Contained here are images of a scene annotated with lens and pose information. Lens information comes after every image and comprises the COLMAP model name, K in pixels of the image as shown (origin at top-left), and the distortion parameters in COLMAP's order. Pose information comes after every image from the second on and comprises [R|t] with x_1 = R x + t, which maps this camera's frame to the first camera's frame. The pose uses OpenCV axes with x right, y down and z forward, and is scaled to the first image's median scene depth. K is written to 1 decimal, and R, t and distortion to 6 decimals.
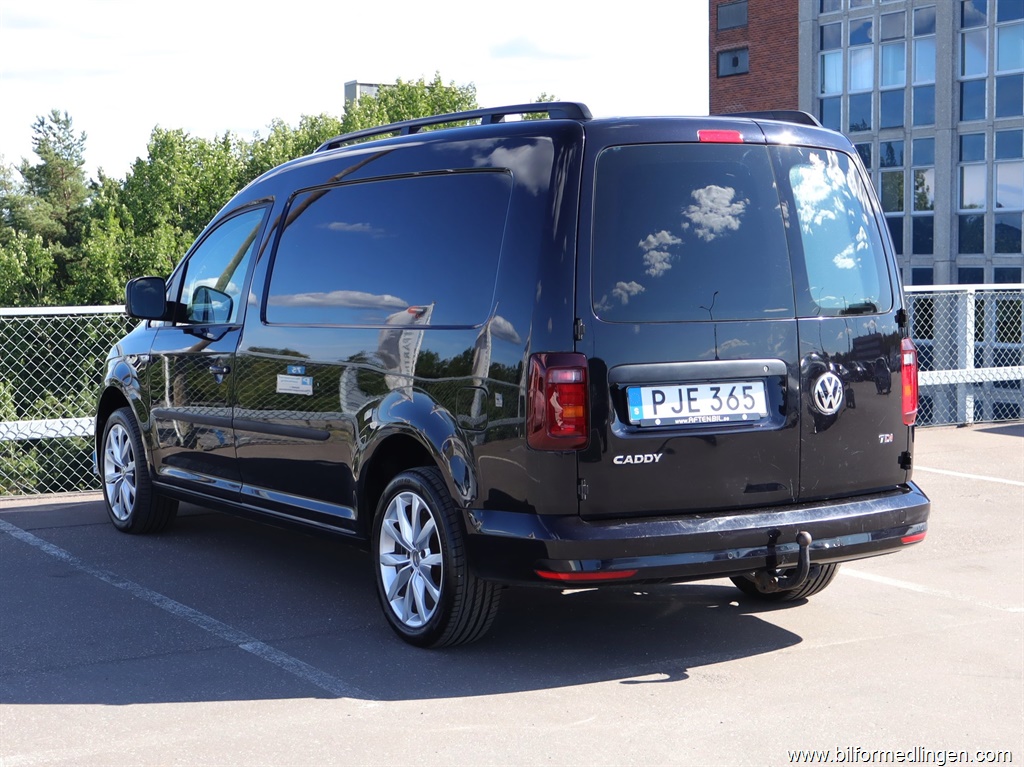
lens RADIAL K [[1923.0, 0, 500.8], [0, 1923.0, 385.0], [0, 0, 1]] dist [-0.050929, 0.000000]
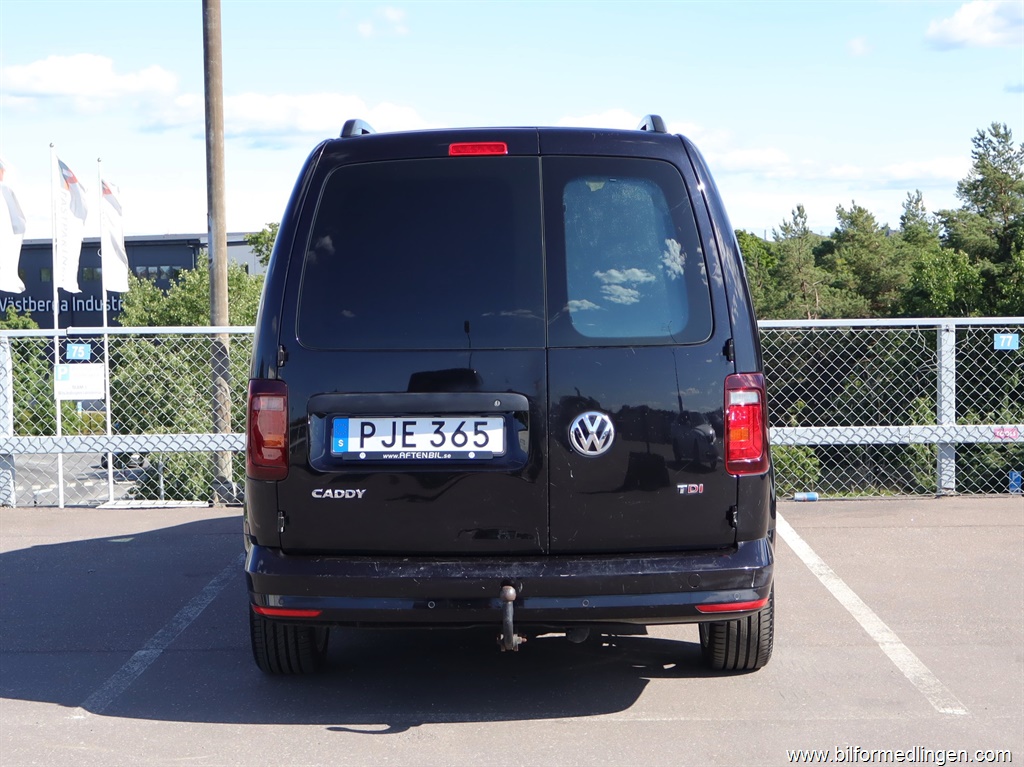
lens RADIAL K [[1923.0, 0, 518.8], [0, 1923.0, 376.3], [0, 0, 1]] dist [-0.050929, 0.000000]
pose [[0.854040, 0.029527, -0.519369, 0.617455], [-0.035640, 0.999363, -0.001789, -0.019974], [0.518985, 0.020038, 0.854548, 0.231115]]
